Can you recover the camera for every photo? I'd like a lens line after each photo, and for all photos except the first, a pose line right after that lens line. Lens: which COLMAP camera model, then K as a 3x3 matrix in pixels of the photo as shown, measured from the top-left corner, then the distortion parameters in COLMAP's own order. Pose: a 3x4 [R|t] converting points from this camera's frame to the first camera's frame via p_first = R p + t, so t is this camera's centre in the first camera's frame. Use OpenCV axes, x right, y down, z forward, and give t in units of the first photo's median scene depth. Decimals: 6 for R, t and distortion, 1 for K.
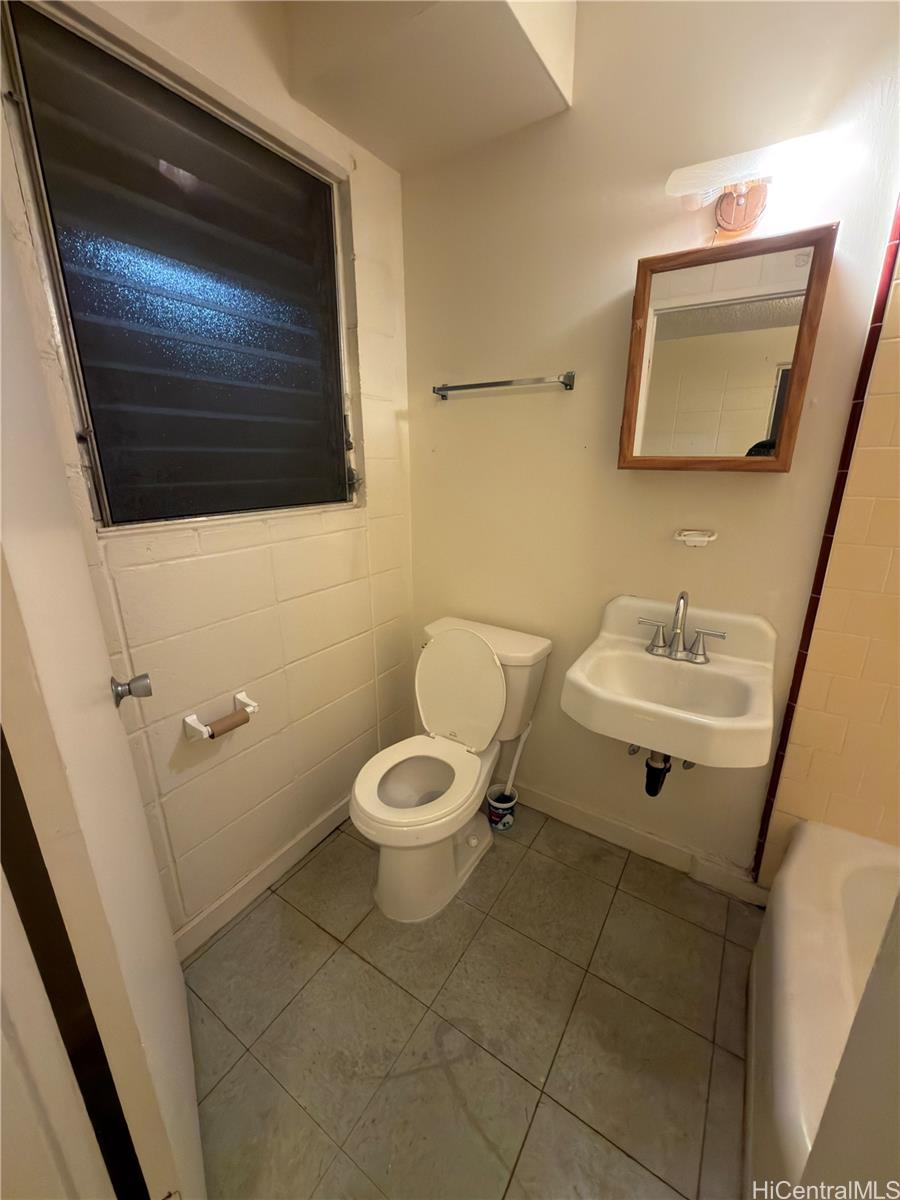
lens RADIAL K [[471.7, 0, 447.7], [0, 471.7, 598.9], [0, 0, 1]] dist [-0.000225, -0.000284]
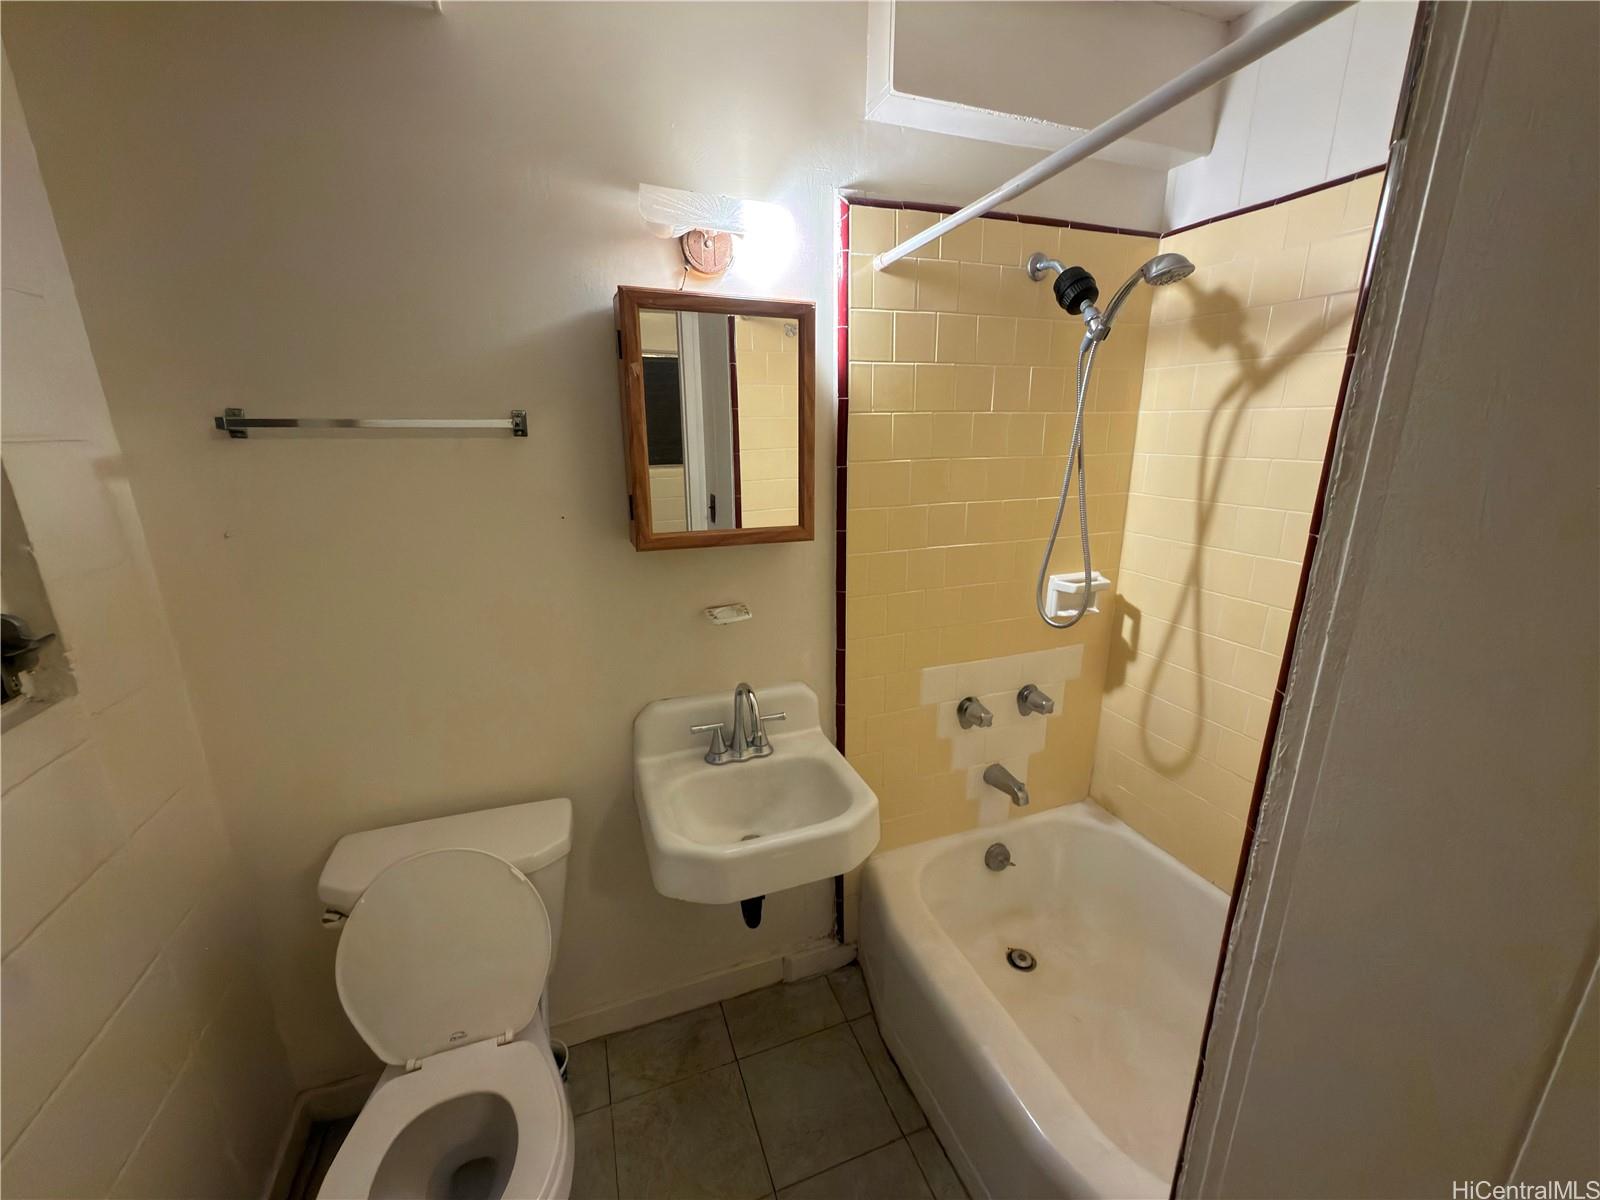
lens RADIAL K [[628.9, 0, 809.1], [0, 628.9, 606.6], [0, 0, 1]] dist [-0.000225, -0.000284]
pose [[0.592891, -0.215624, 0.775878, -0.247716], [0.237311, 0.967482, 0.087530, -0.201982], [-0.769522, 0.132228, 0.624782, 0.176984]]
